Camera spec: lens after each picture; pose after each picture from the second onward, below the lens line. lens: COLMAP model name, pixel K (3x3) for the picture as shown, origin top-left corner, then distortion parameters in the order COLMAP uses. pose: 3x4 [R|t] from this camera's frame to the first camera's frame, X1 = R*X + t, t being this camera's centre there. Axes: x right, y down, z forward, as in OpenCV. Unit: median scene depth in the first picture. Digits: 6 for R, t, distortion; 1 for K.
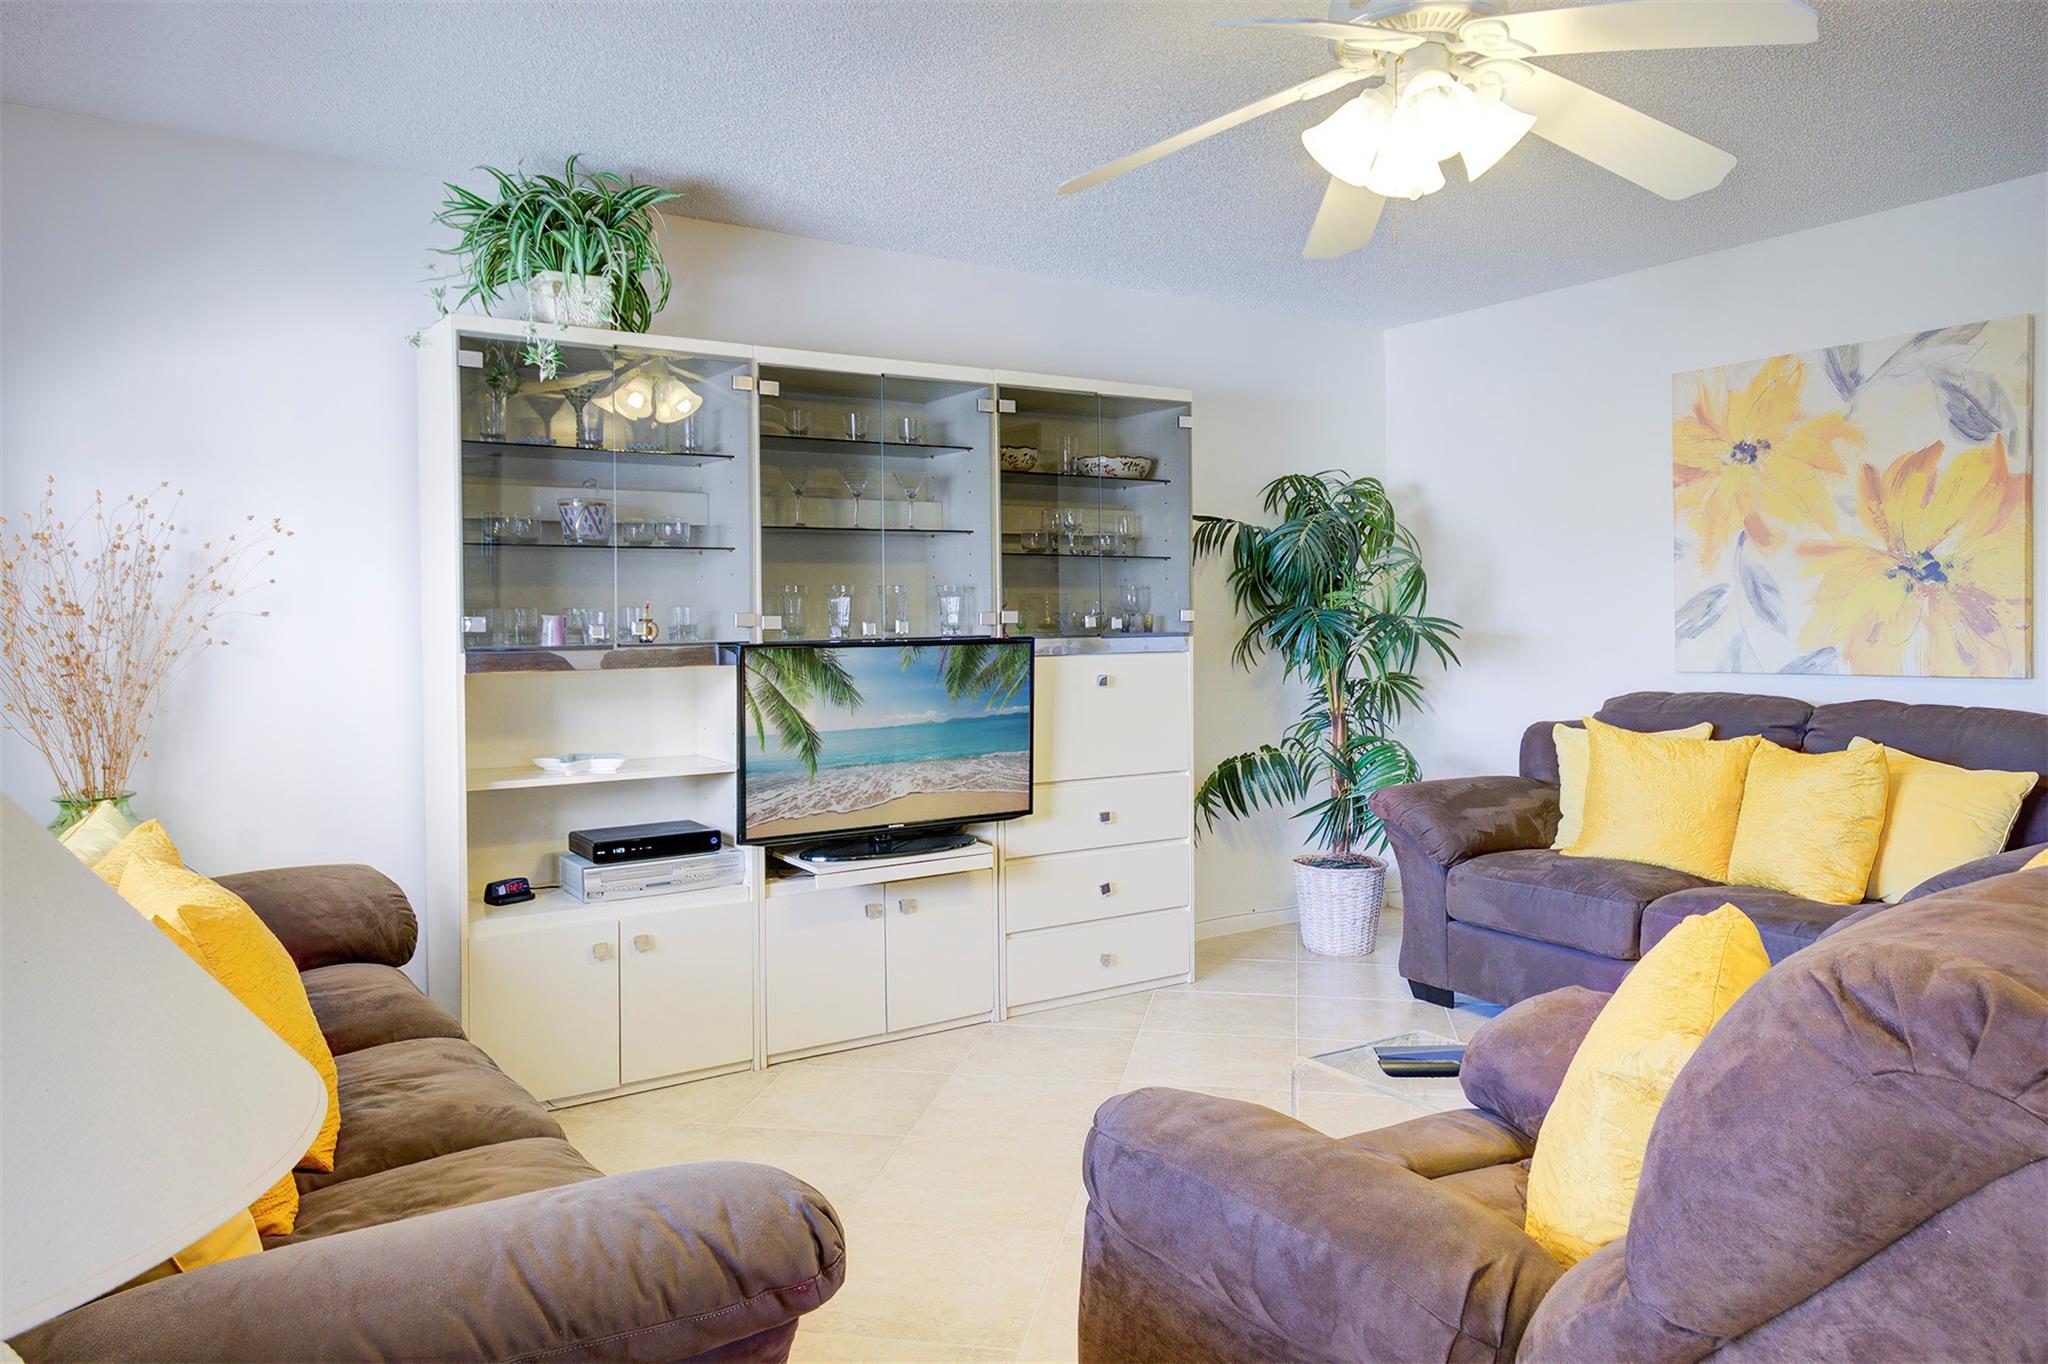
lens RADIAL K [[1569.9, 0, 1024.0], [0, 1569.9, 682.0], [0, 0, 1]] dist [0.009897, 0.000843]
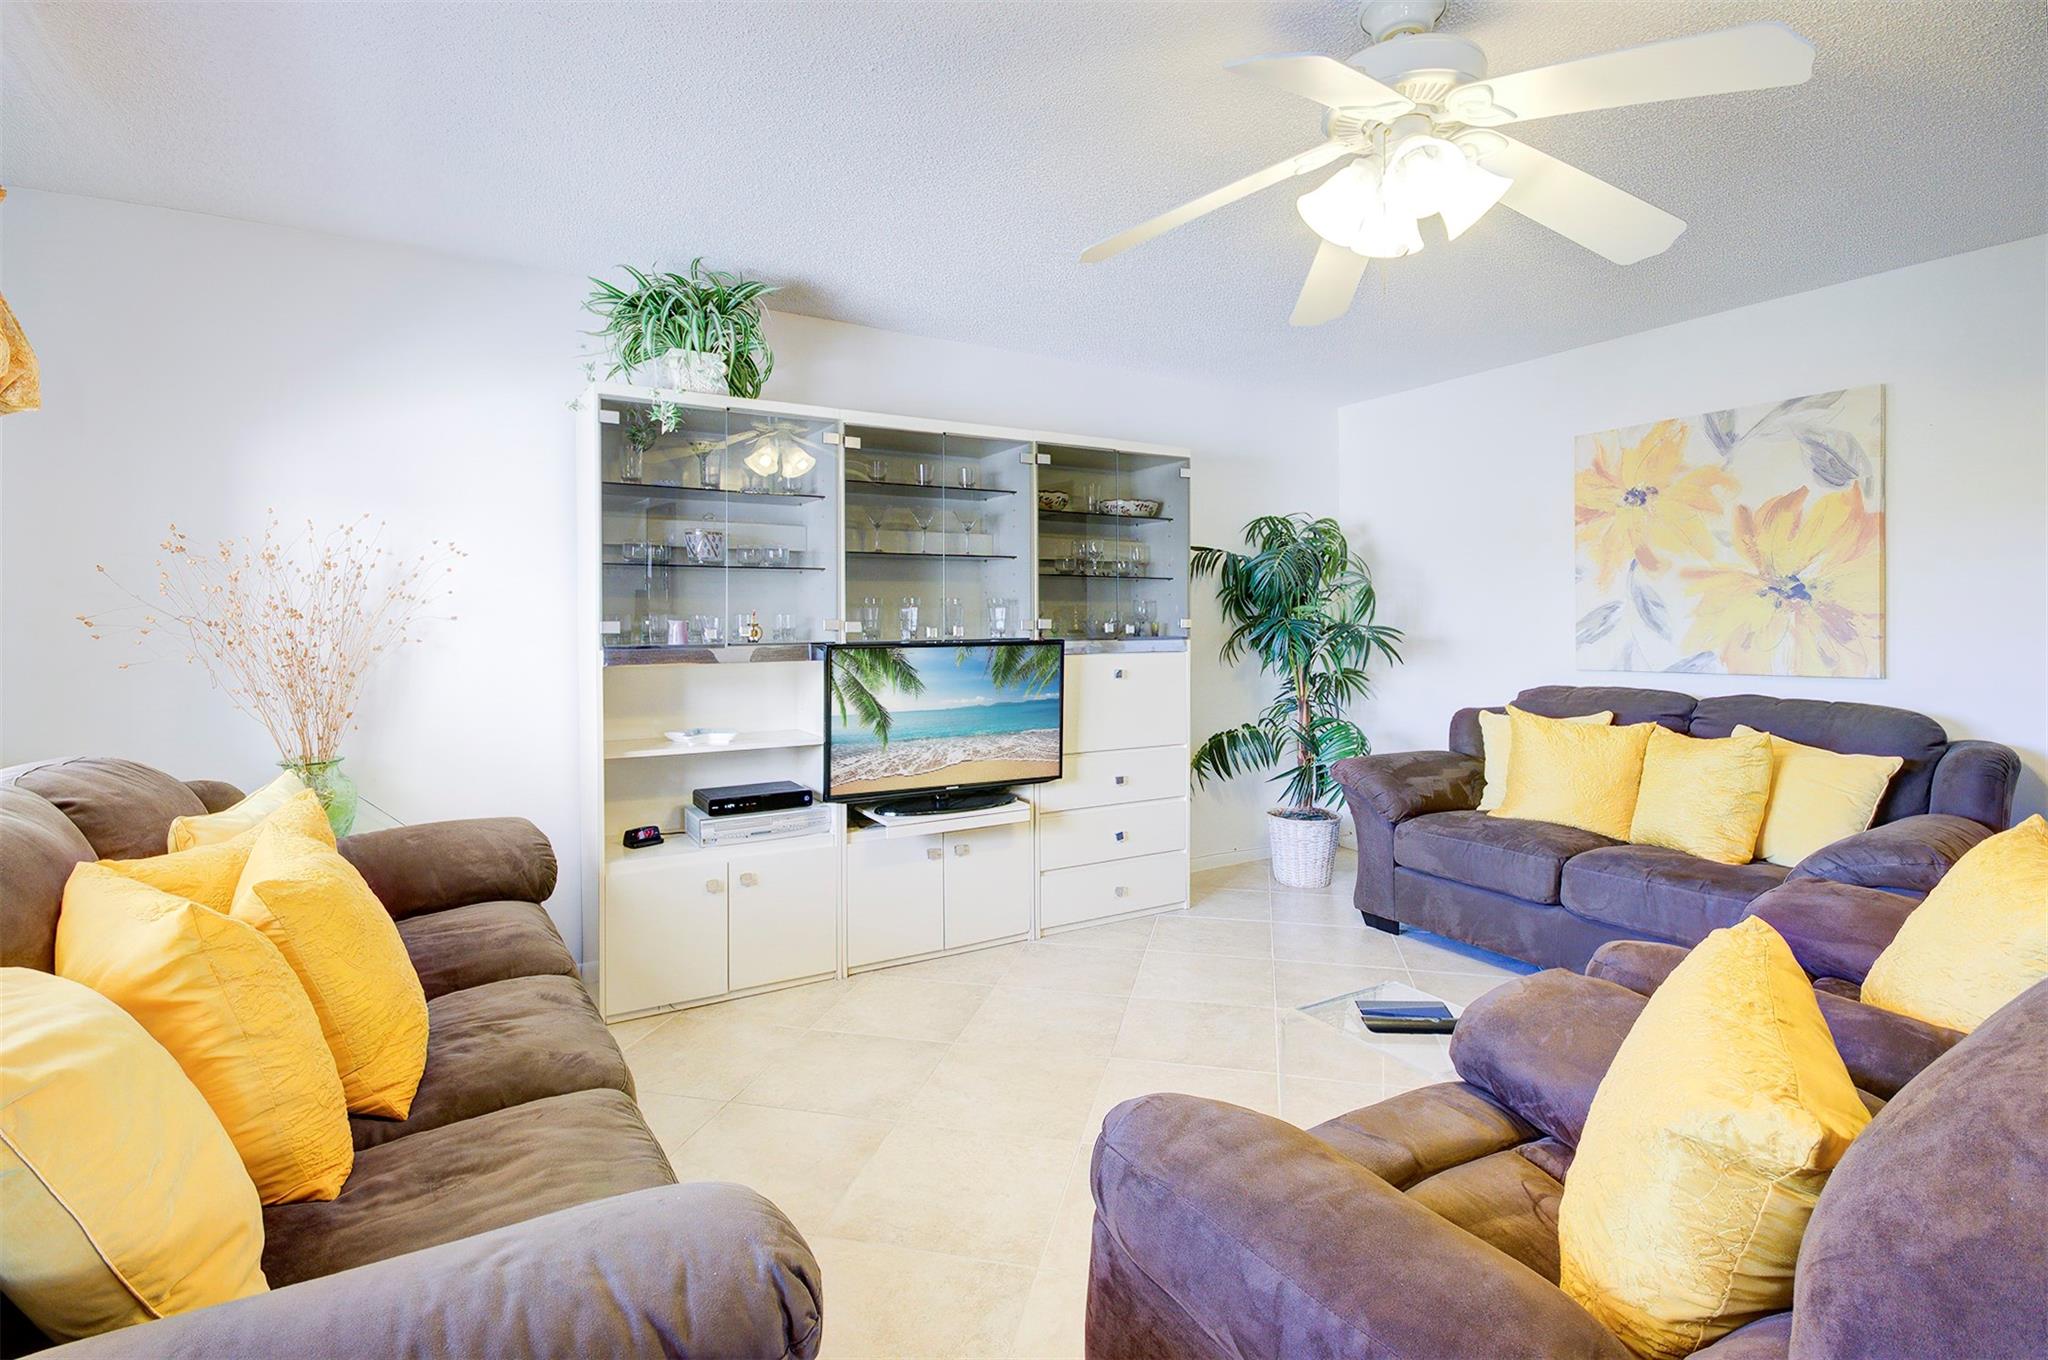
lens RADIAL K [[962.6, 0, 944.2], [0, 962.6, 638.8], [0, 0, 1]] dist [-0.002152, -0.000032]
pose [[0.991232, 0.007361, -0.131927, 0.014301], [-0.010804, 0.999619, -0.025407, -0.009069], [0.131690, 0.026610, 0.990934, 0.229490]]
